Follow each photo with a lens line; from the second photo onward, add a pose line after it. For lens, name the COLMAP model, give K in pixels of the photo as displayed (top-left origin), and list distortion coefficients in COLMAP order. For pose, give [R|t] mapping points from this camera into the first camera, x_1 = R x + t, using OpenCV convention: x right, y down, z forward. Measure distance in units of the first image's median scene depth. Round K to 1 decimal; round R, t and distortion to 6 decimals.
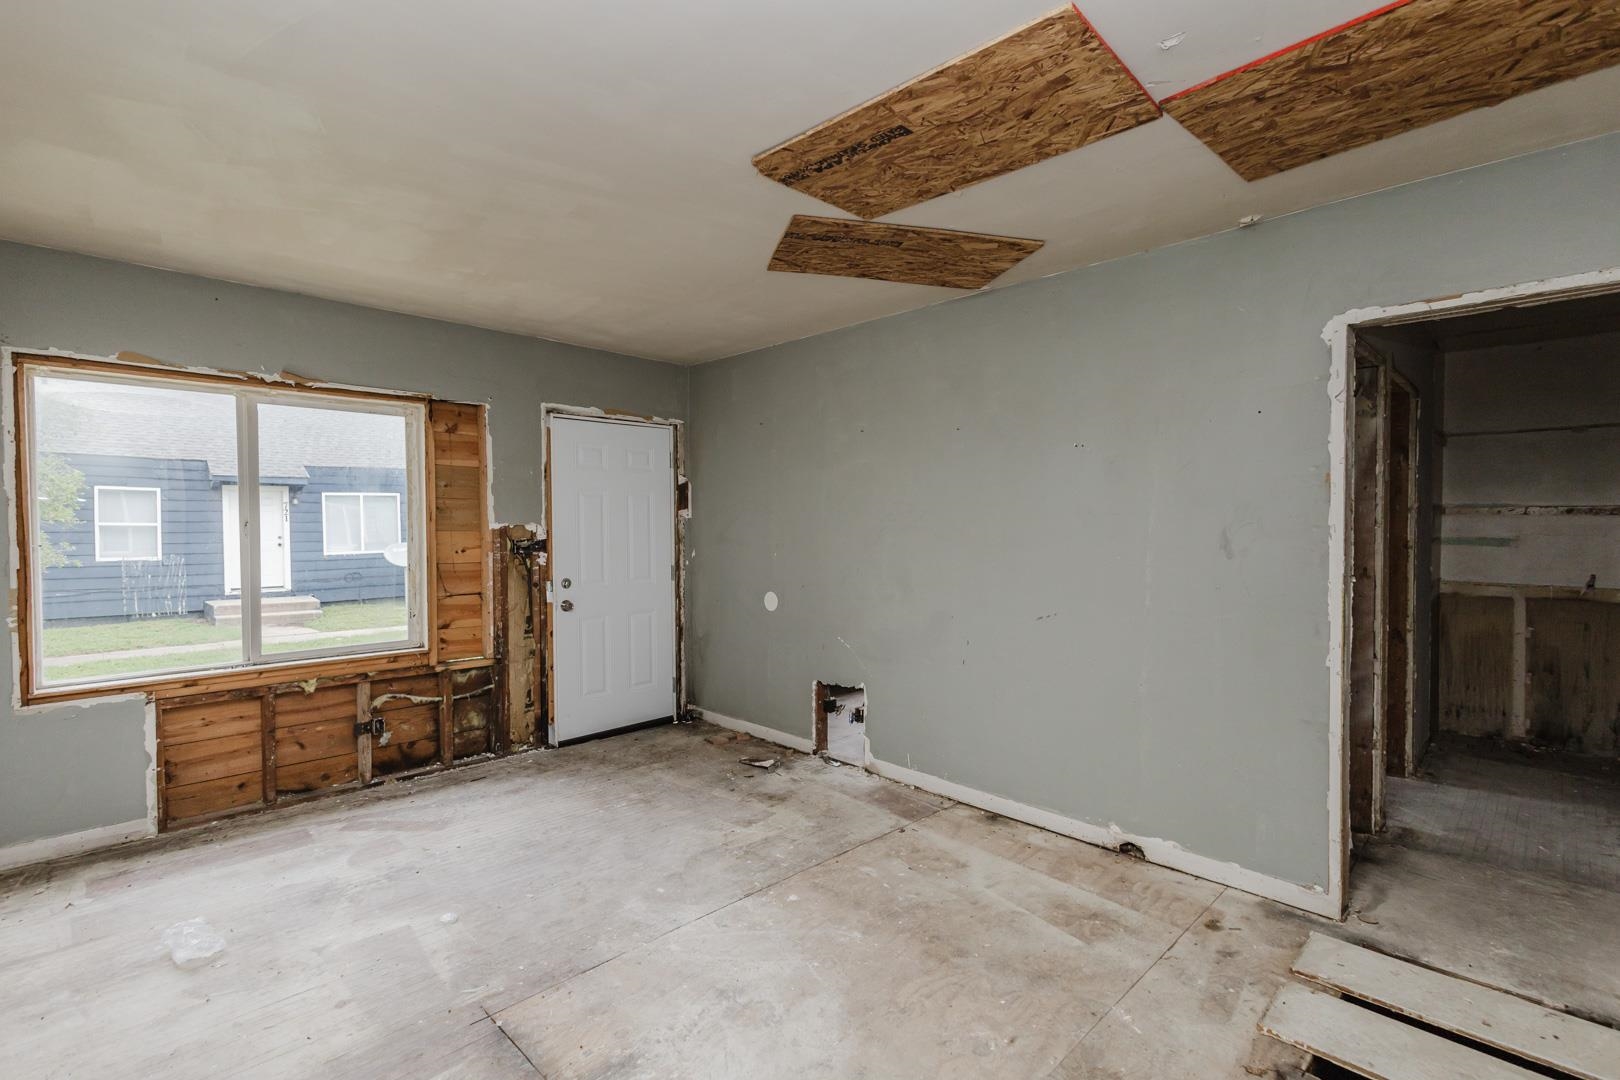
lens RADIAL K [[747.5, 0, 812.1], [0, 747.5, 537.3], [0, 0, 1]] dist [0.009333, -0.001343]
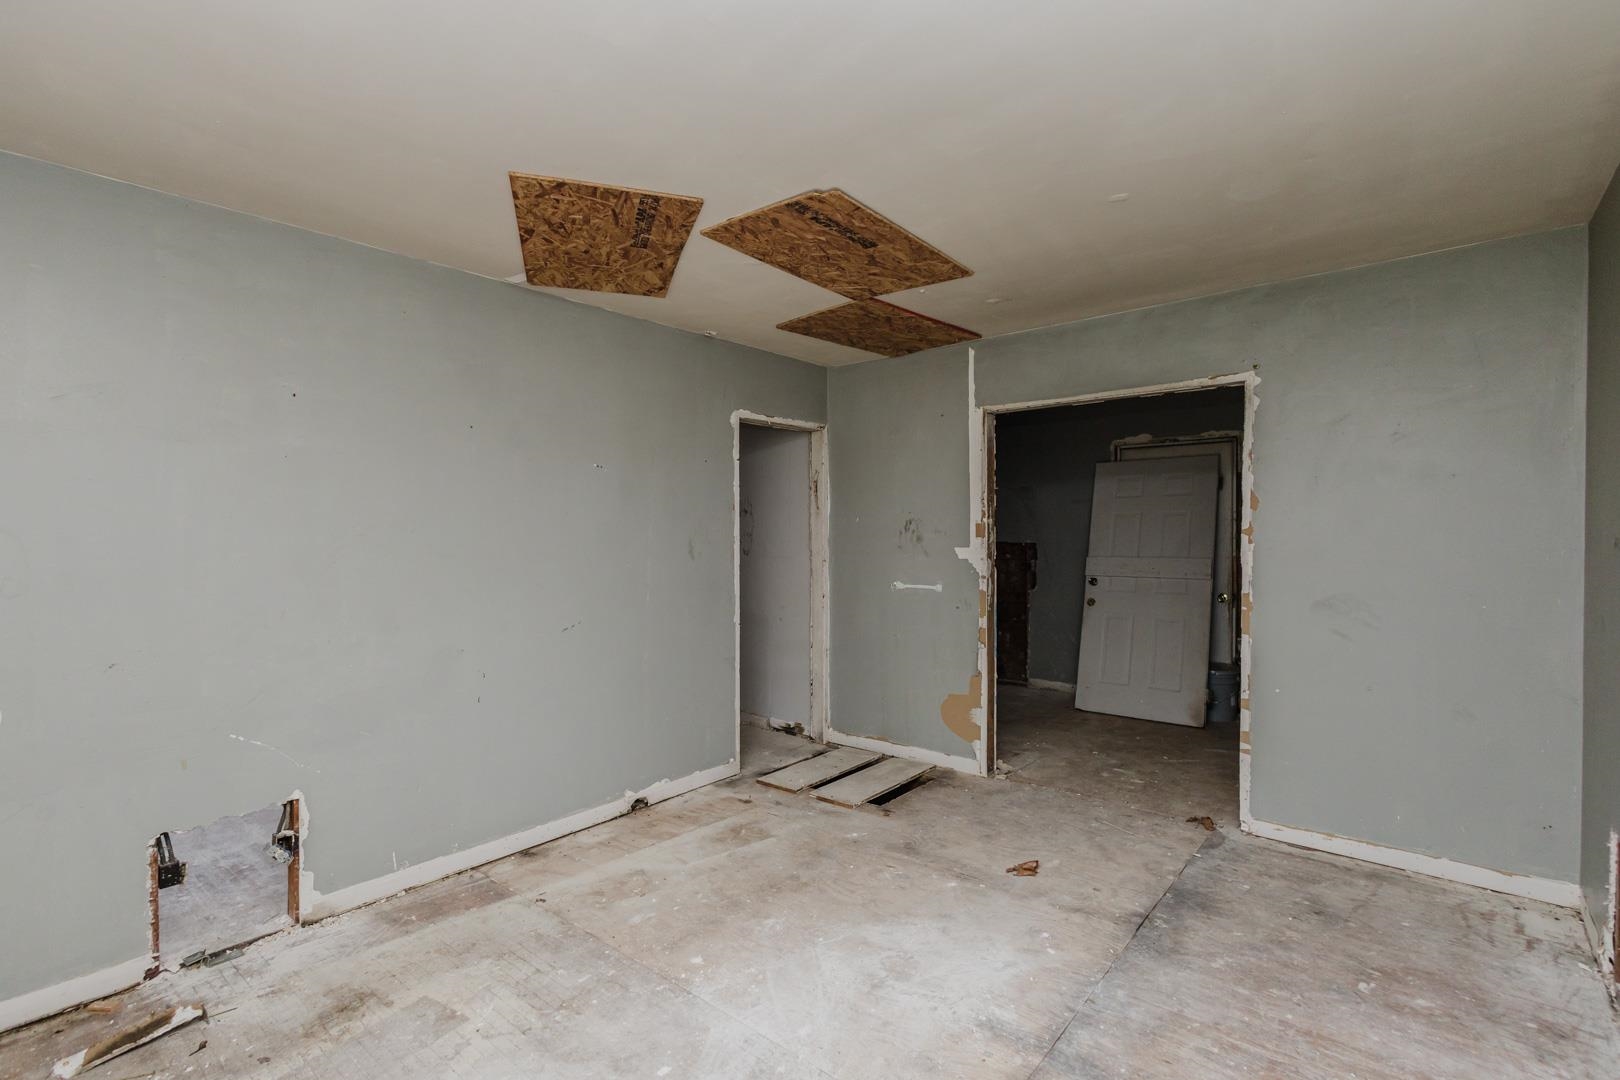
lens RADIAL K [[747.5, 0, 809.5], [0, 747.5, 535.3], [0, 0, 1]] dist [0.009333, -0.001343]
pose [[-0.085556, -0.004806, 0.996322, -0.733731], [0.025086, 0.999661, 0.006976, -0.018946], [-0.996017, 0.025591, -0.085407, 0.744027]]
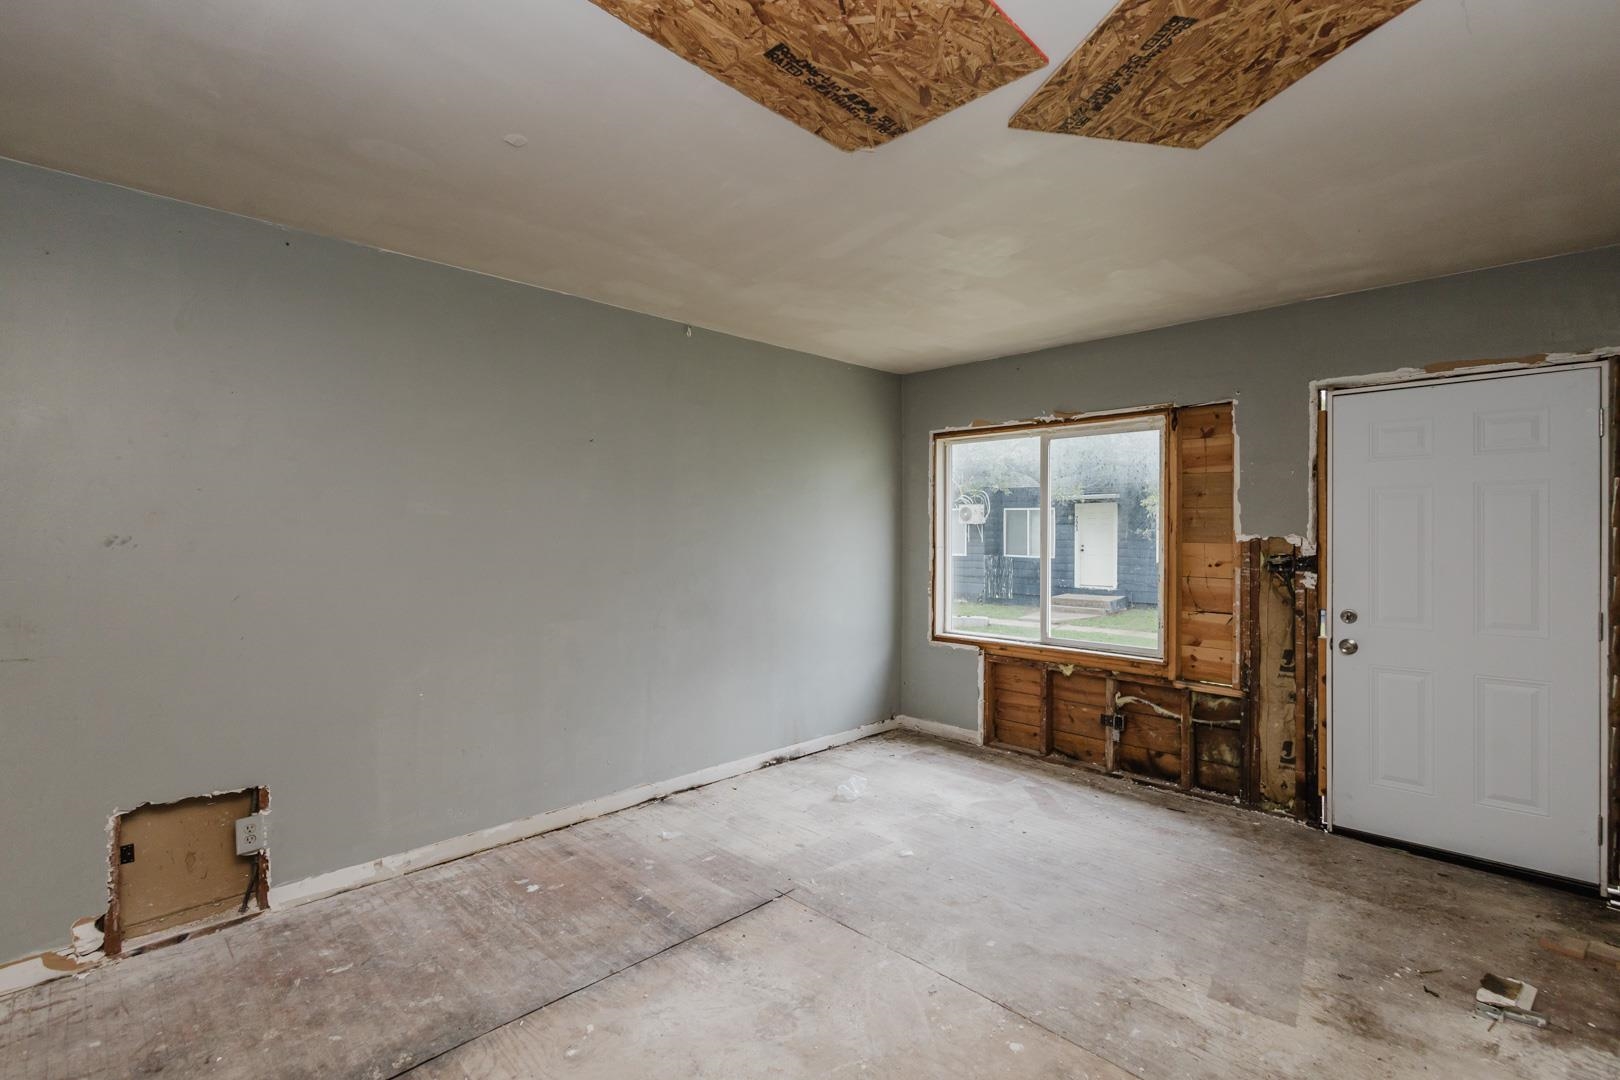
lens RADIAL K [[747.5, 0, 807.5], [0, 747.5, 535.6], [0, 0, 1]] dist [0.009333, -0.001343]
pose [[-0.005505, 0.004720, -0.999974, 0.564876], [-0.022956, 0.999725, 0.004845, -0.013113], [0.999721, 0.022982, -0.005395, 0.630947]]
